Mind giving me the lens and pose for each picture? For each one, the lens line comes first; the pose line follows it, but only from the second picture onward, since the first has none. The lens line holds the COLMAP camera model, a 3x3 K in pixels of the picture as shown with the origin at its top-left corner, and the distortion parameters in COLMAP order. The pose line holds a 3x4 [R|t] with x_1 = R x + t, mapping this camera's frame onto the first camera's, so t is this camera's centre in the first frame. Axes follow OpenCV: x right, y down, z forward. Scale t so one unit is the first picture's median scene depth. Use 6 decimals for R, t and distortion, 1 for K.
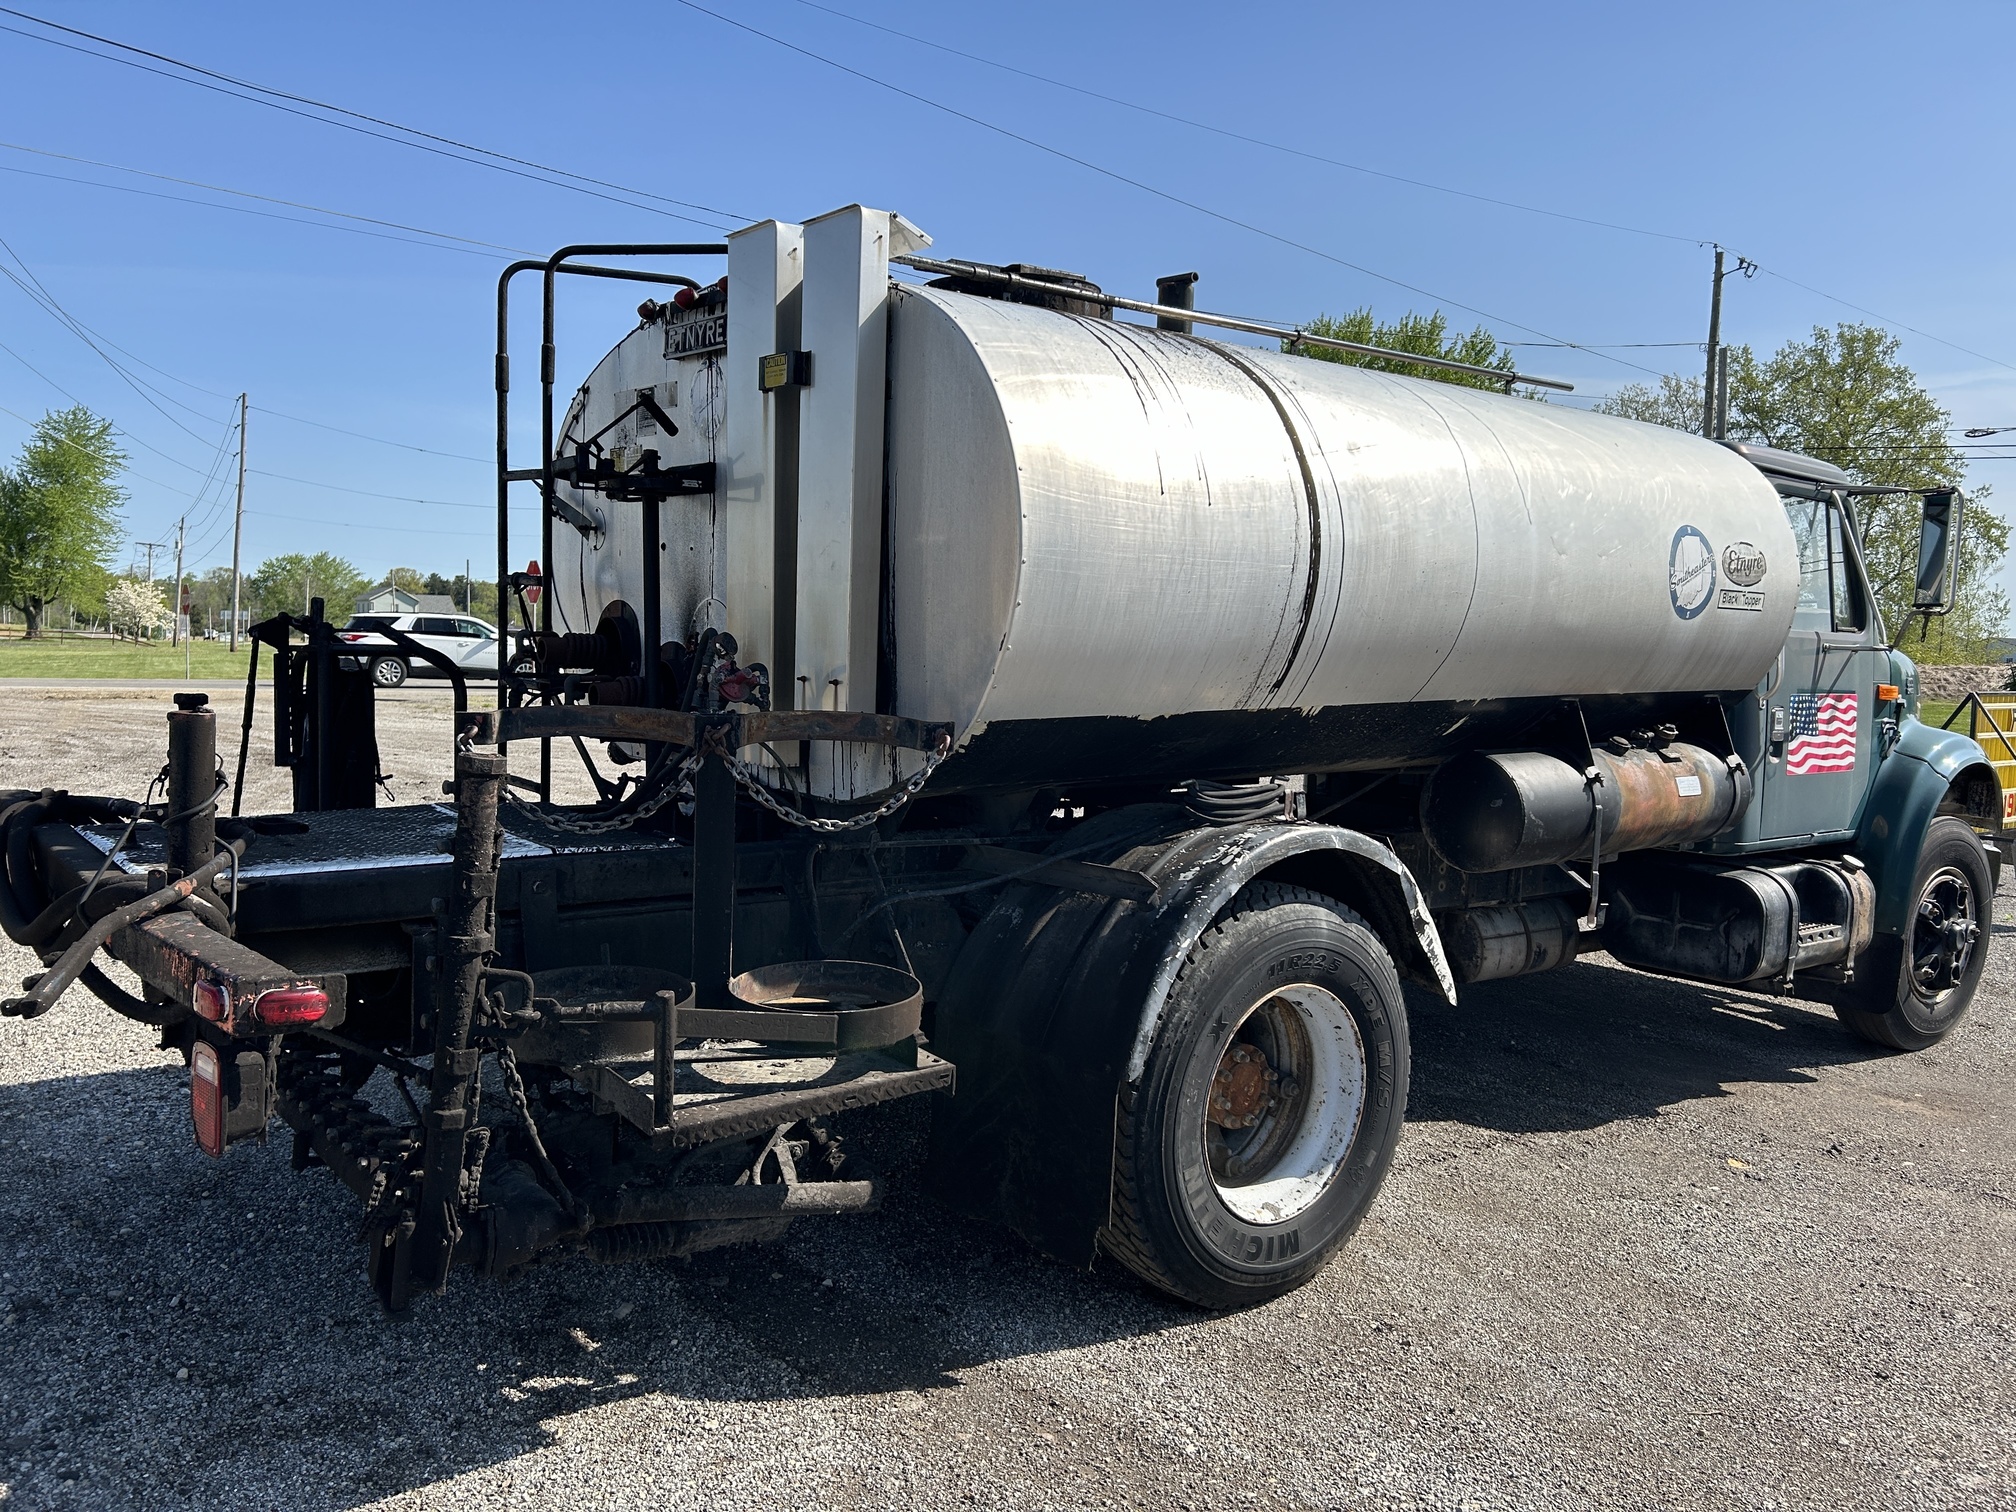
lens RADIAL K [[1520.3, 0, 1016.9], [0, 1520.3, 750.9], [0, 0, 1]] dist [0.054529, -0.060490]
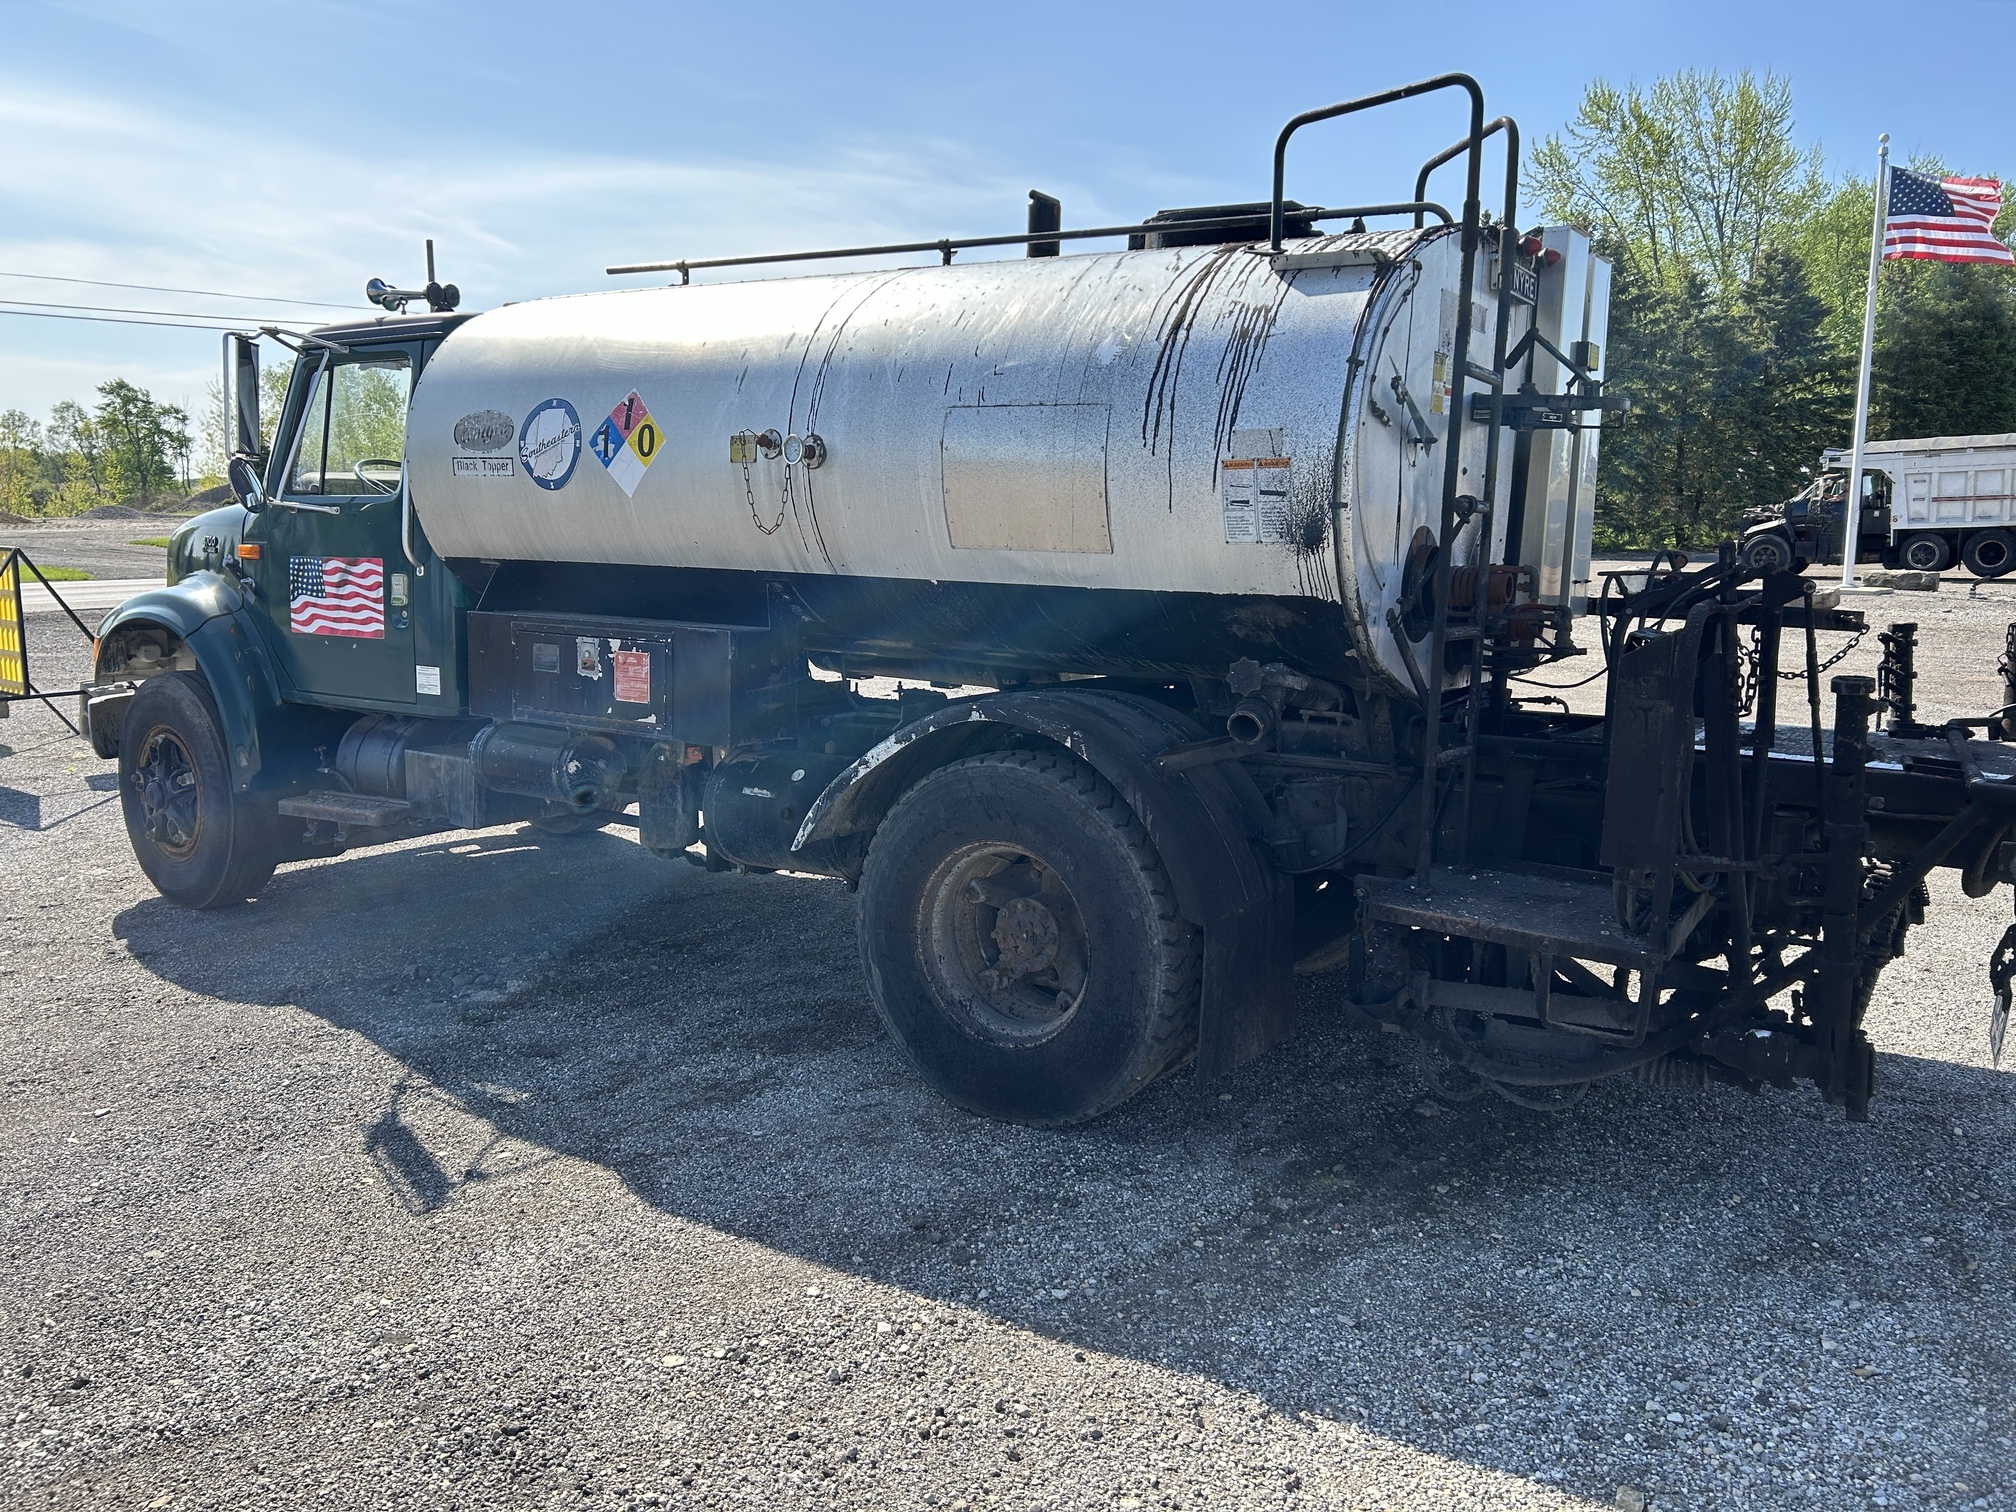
lens RADIAL K [[1520.3, 0, 1009.5], [0, 1520.3, 754.8], [0, 0, 1]] dist [0.054529, -0.060490]
pose [[-0.301567, -0.181190, 0.936070, -1.314520], [0.052651, 0.977114, 0.206097, -0.207215], [-0.951990, 0.111437, -0.285125, 1.884010]]
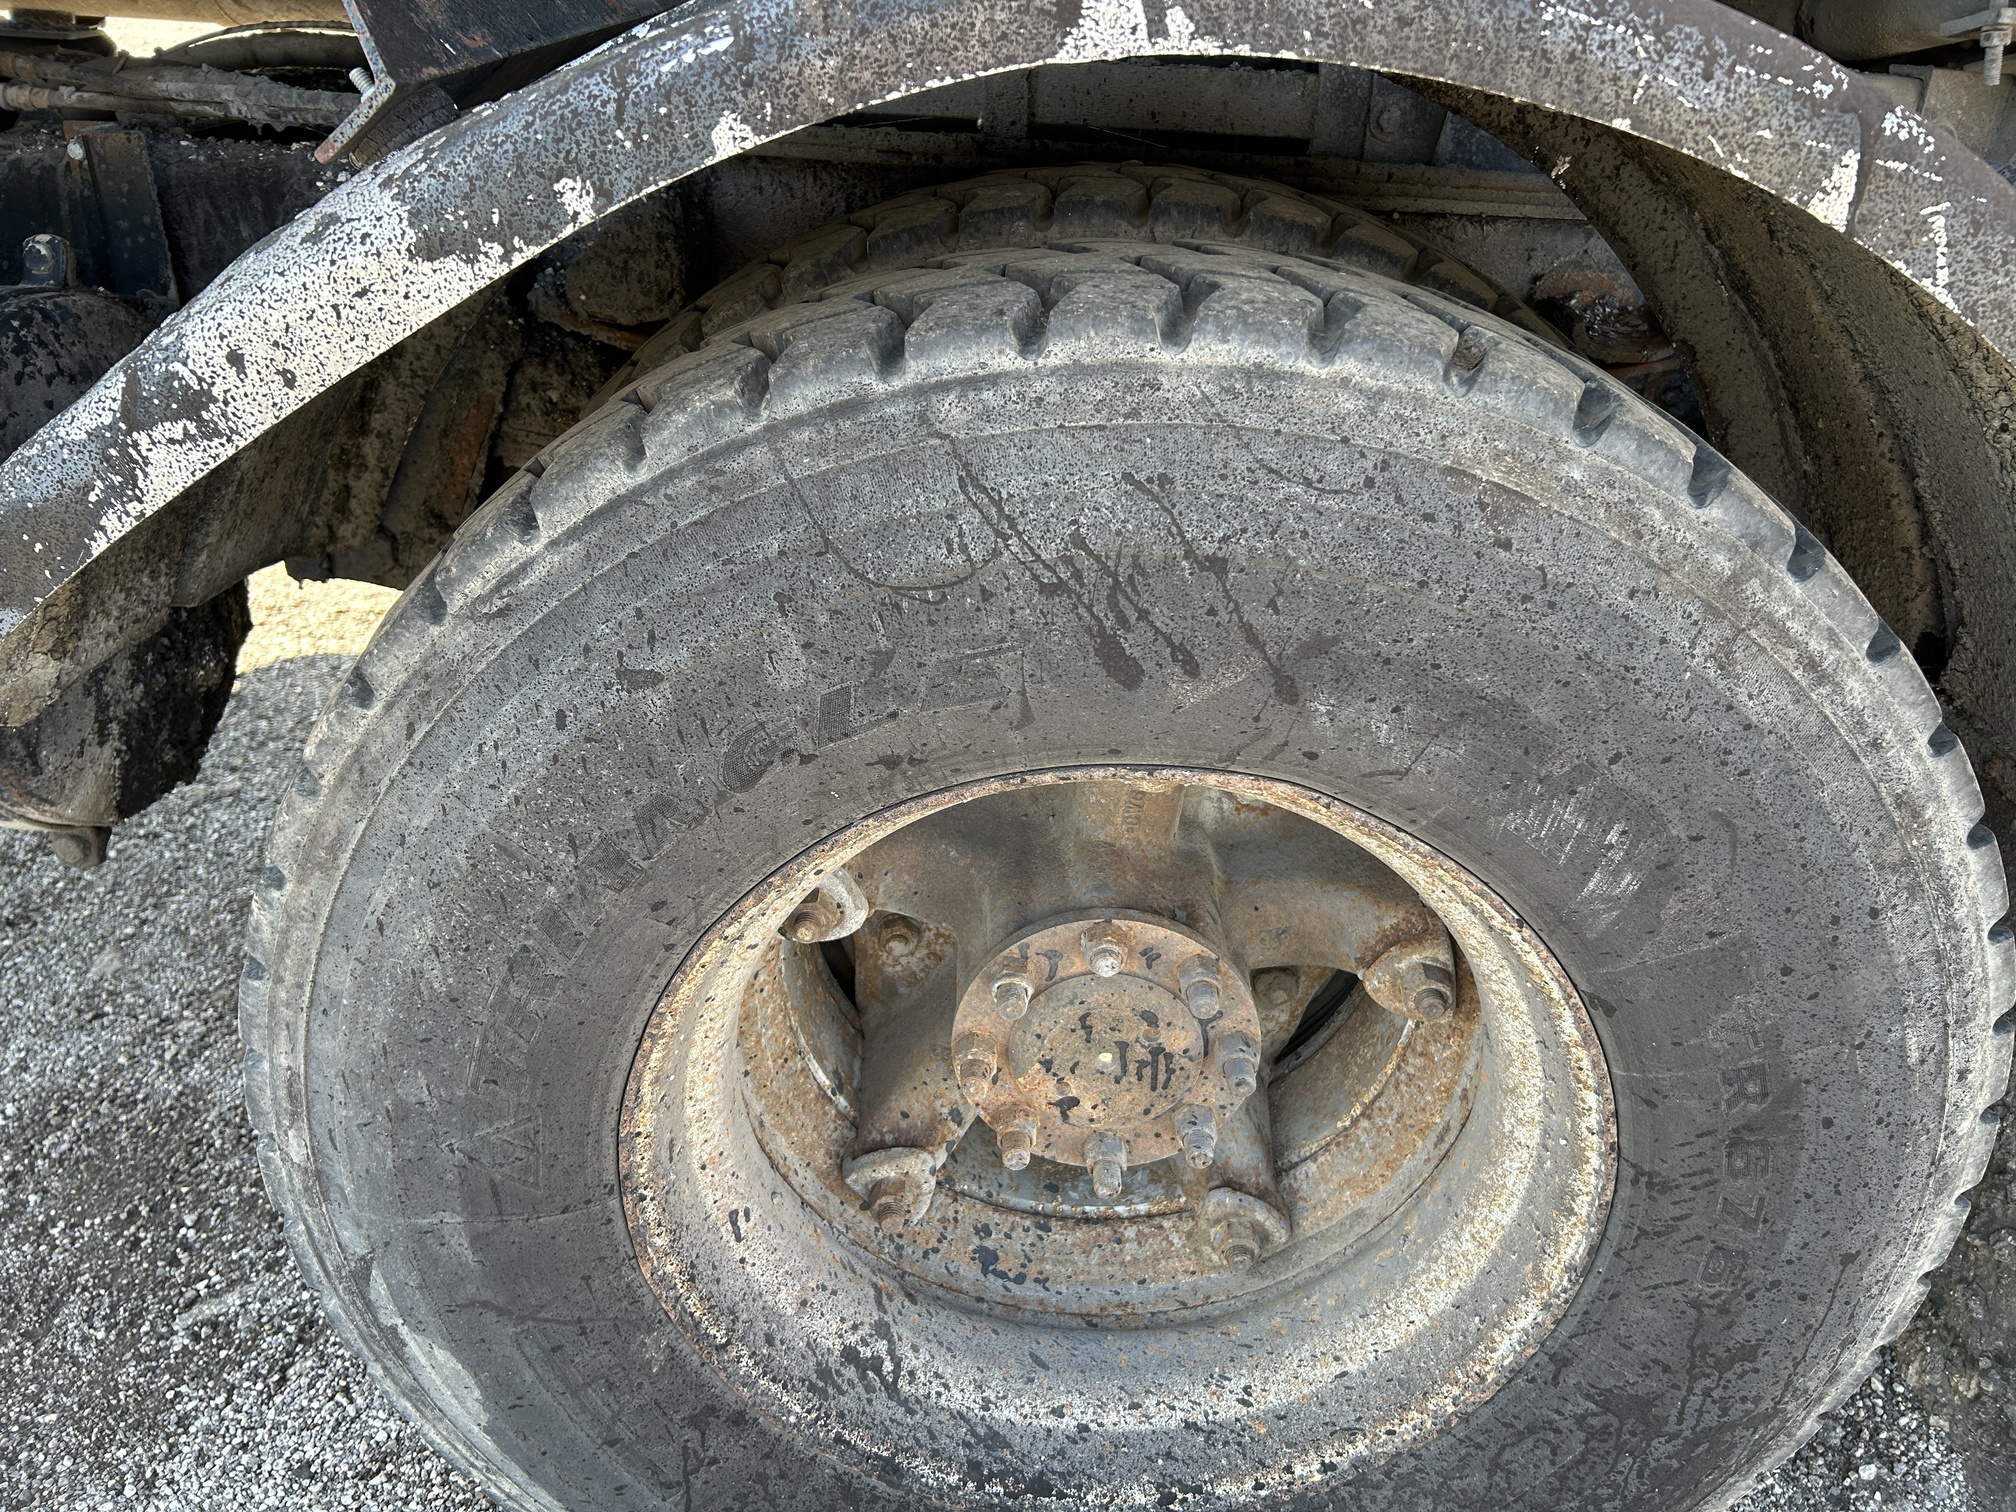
lens RADIAL K [[1520.3, 0, 1029.2], [0, 1520.3, 740.7], [0, 0, 1]] dist [0.054529, -0.060490]
pose [[-0.763665, -0.369329, 0.529540, -0.332715], [-0.026985, 0.837756, 0.545378, -0.024747], [-0.645049, 0.402196, -0.649731, 1.717431]]
